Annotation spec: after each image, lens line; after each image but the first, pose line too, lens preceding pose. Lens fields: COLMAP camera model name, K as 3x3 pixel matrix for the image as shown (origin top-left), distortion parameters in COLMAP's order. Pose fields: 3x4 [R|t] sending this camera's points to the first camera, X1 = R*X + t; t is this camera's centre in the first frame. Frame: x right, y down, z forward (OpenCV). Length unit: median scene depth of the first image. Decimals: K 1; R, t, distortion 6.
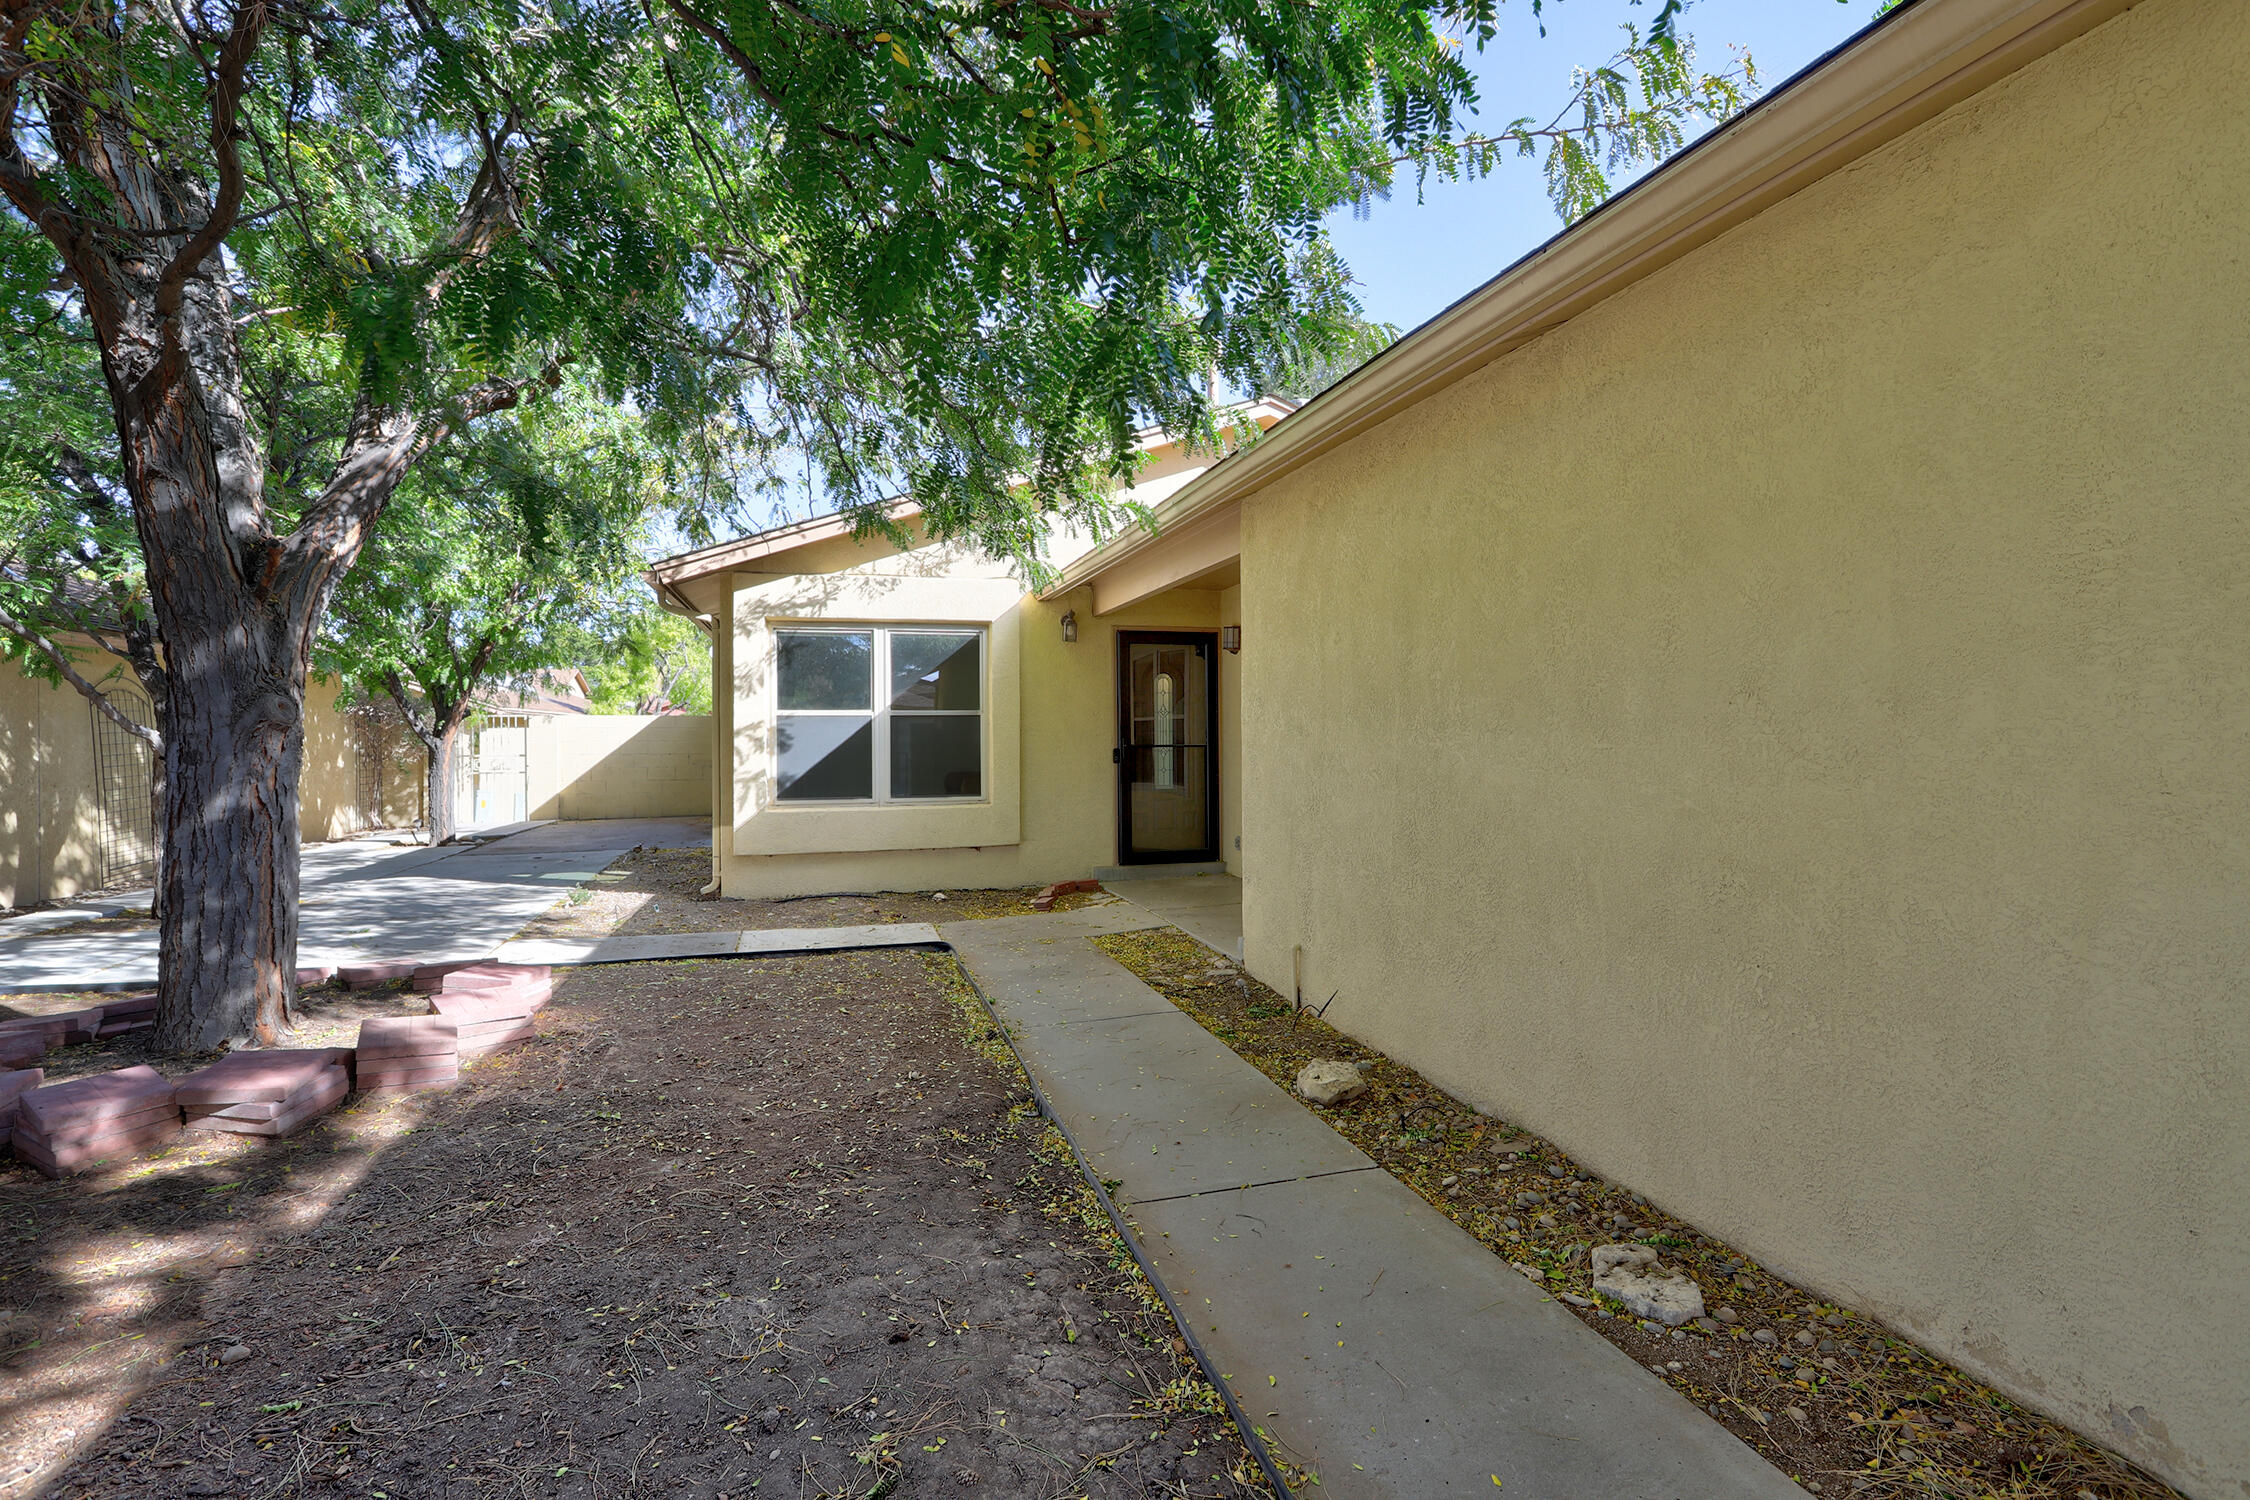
lens RADIAL K [[1069.7, 0, 1136.7], [0, 1069.7, 743.4], [0, 0, 1]] dist [0.006788, 0.001532]
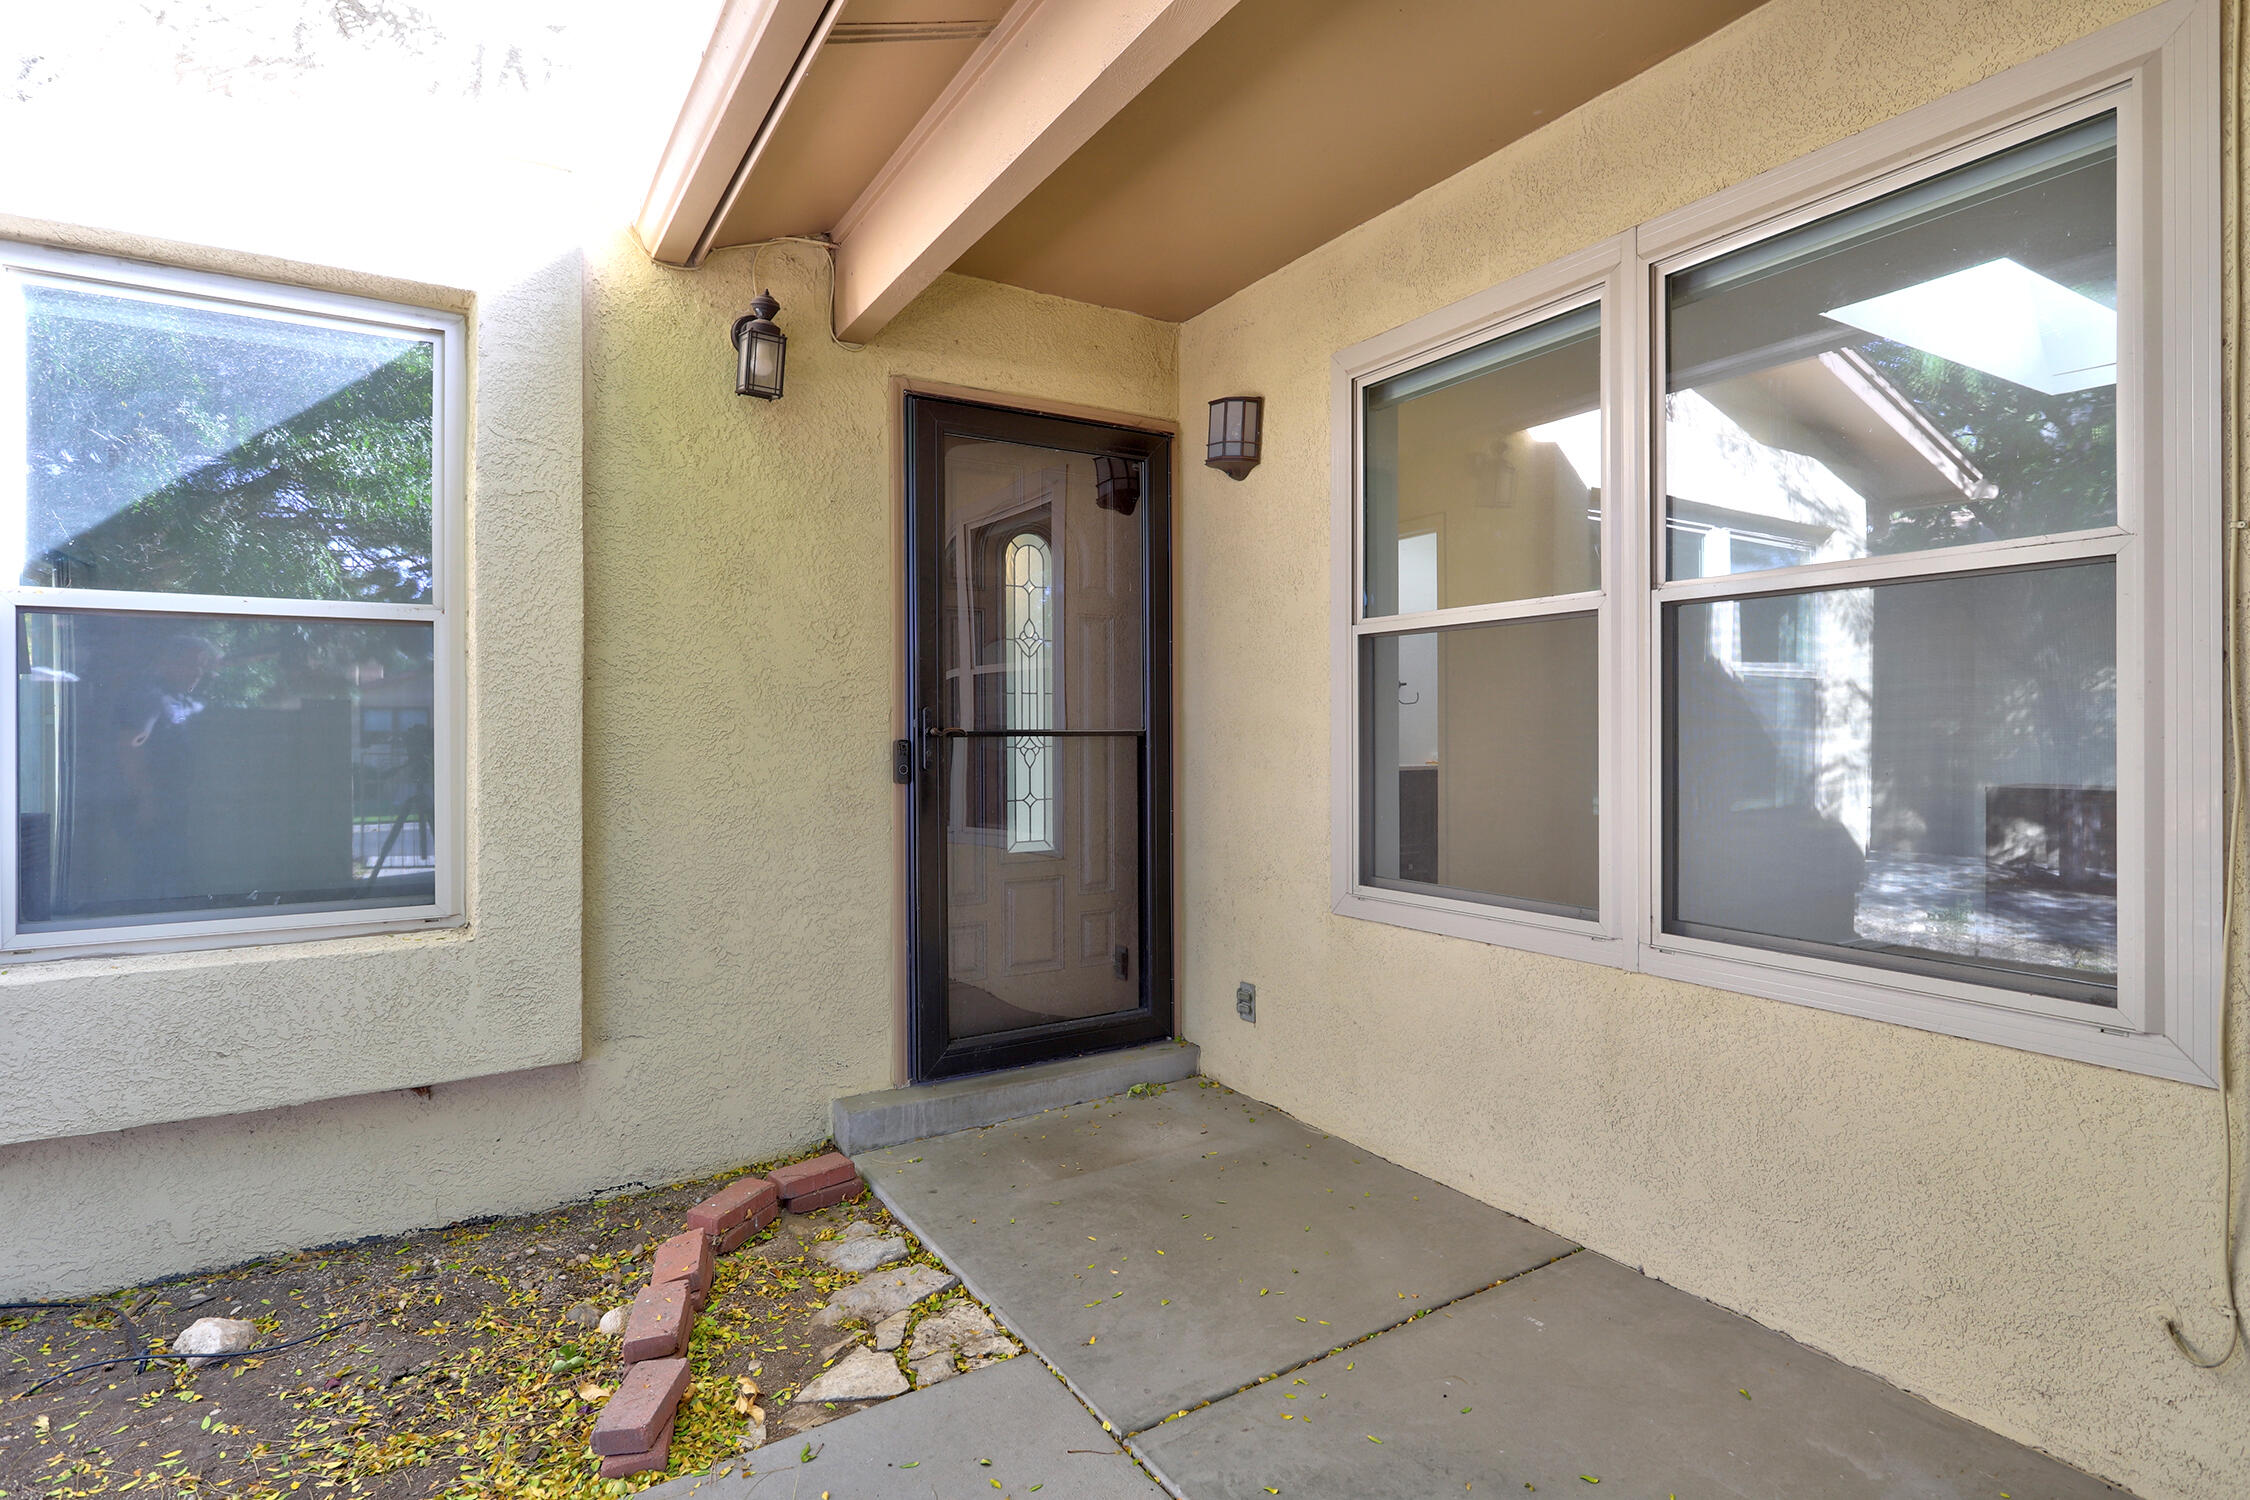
lens RADIAL K [[1116.3, 0, 1131.7], [0, 1116.3, 737.5], [0, 0, 1]] dist [0.003392, 0.000148]
pose [[0.964662, 0.003251, 0.263470, -0.042621], [-0.002381, 0.999991, -0.003622, 0.004856], [-0.263479, 0.002867, 0.964661, 0.641361]]
